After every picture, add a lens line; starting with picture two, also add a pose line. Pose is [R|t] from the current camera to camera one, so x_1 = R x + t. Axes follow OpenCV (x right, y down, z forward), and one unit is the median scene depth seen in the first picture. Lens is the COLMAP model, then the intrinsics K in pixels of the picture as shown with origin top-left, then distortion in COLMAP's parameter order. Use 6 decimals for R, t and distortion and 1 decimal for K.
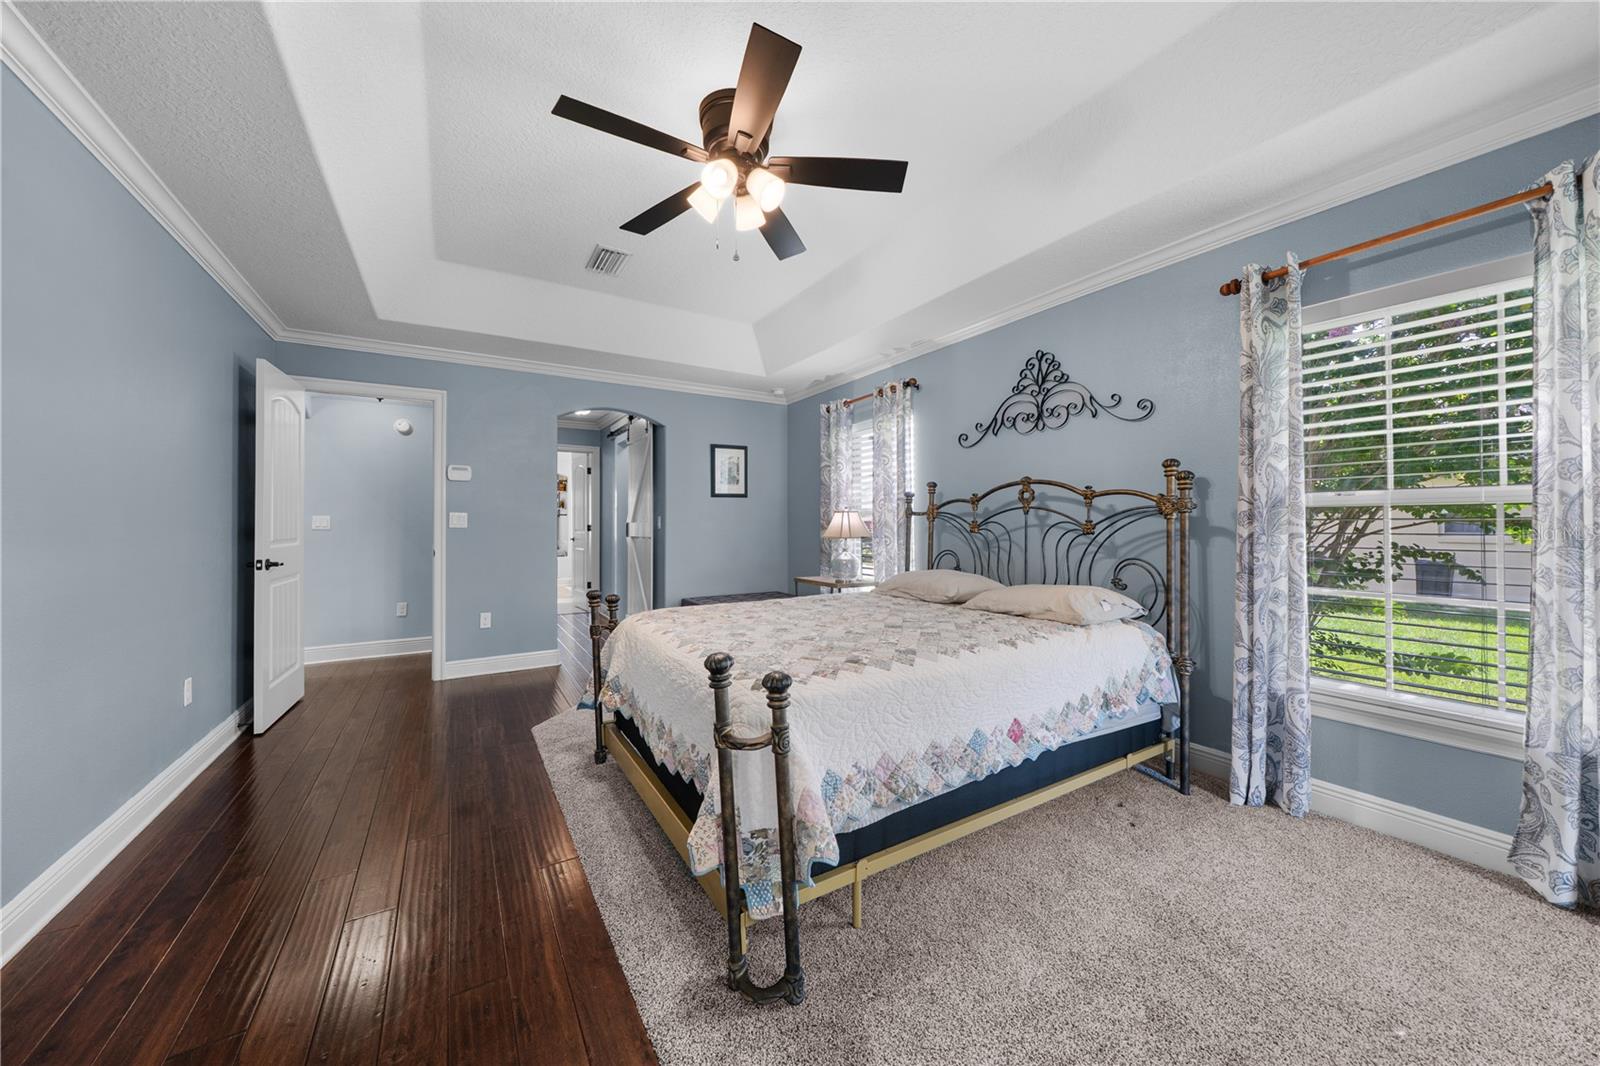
lens RADIAL K [[566.7, 0, 793.8], [0, 566.7, 520.4], [0, 0, 1]] dist [-0.001197, -0.000169]
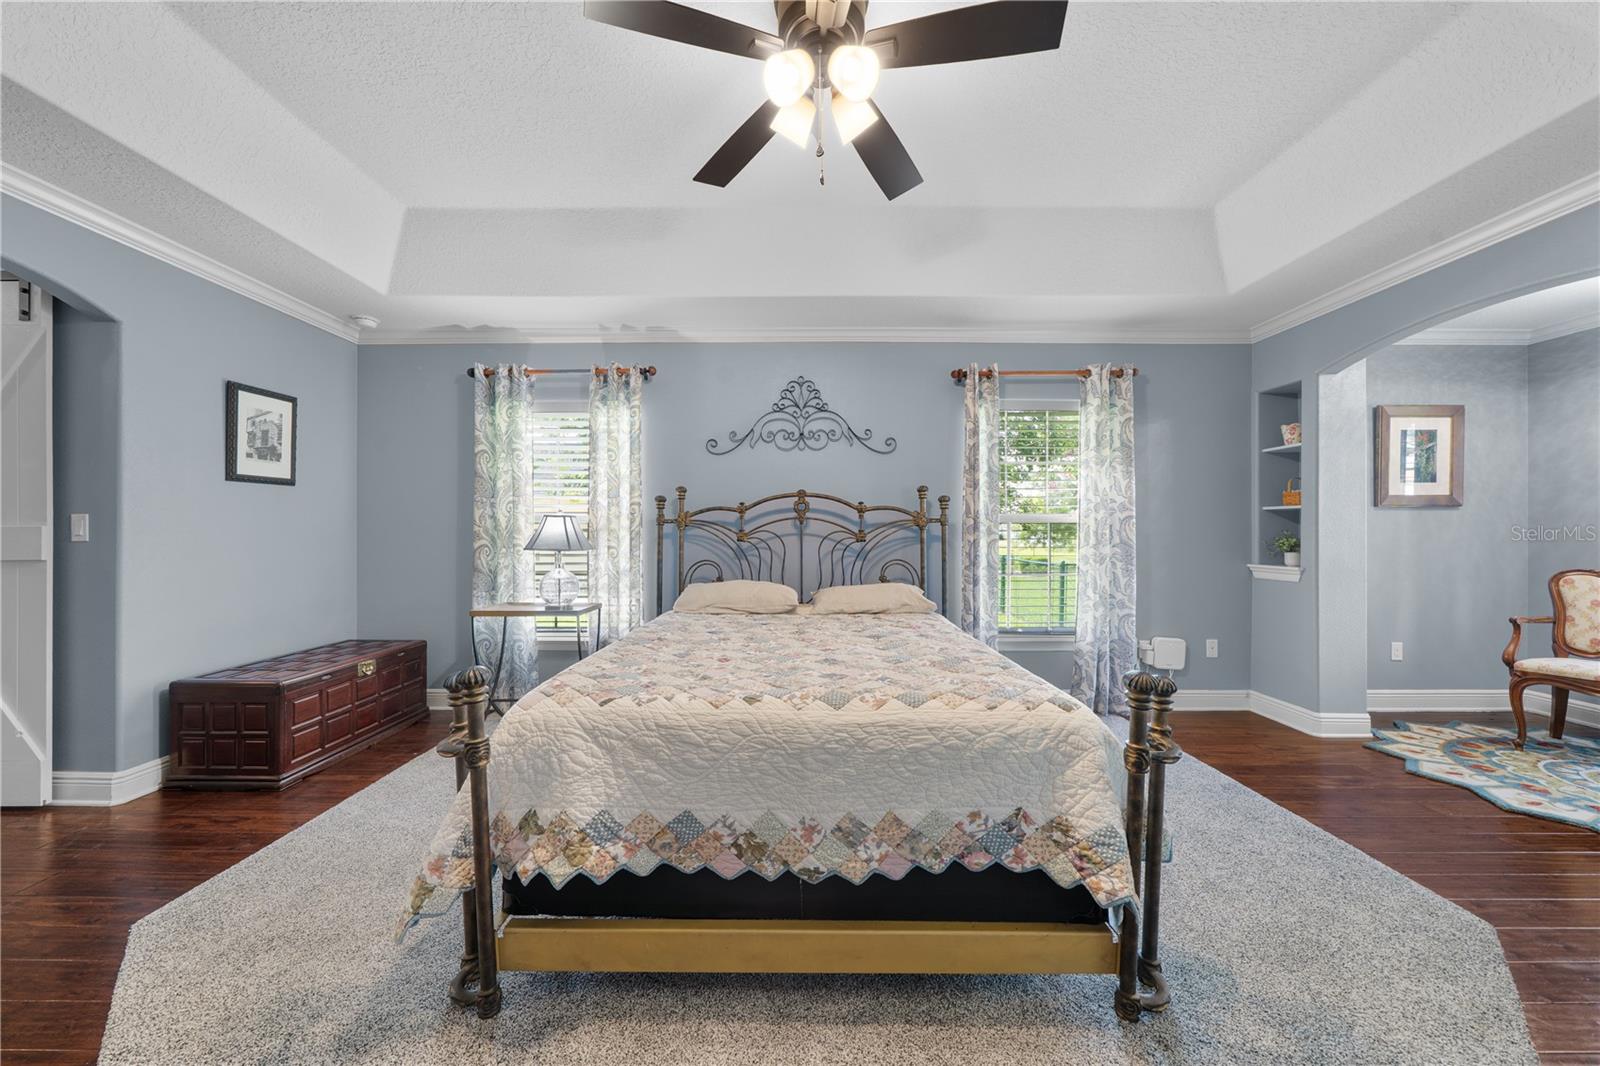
lens RADIAL K [[555.5, 0, 793.7], [0, 555.5, 533.5], [0, 0, 1]] dist [-0.002504, -0.000347]
pose [[0.518417, 0.004741, 0.855115, -0.490318], [-0.008633, 0.999963, -0.000310, 0.006695], [-0.855085, -0.007222, 0.518438, 0.438139]]
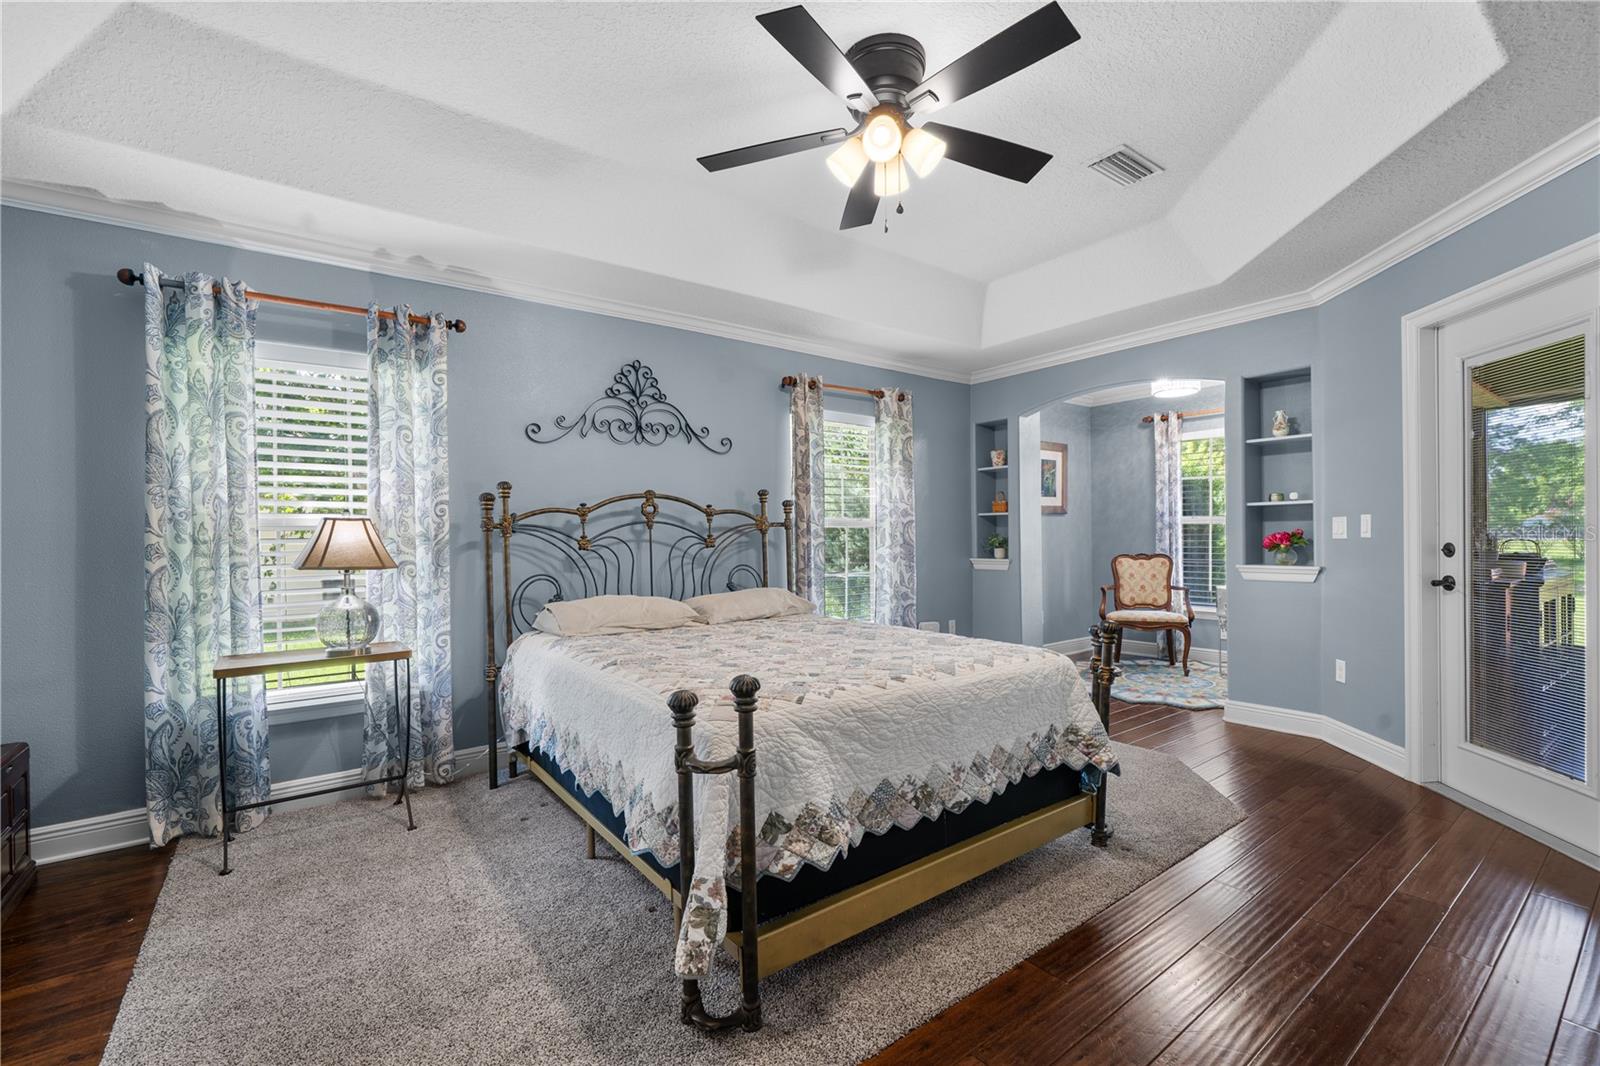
lens RADIAL K [[678.3, 0, 798.5], [0, 678.3, 539.5], [0, 0, 1]] dist [-0.001062, -0.000076]
pose [[-0.095368, 0.001596, 0.995441, -0.731465], [0.008772, 0.999961, -0.000763, 0.009298], [-0.995403, 0.008659, -0.095379, 0.821772]]
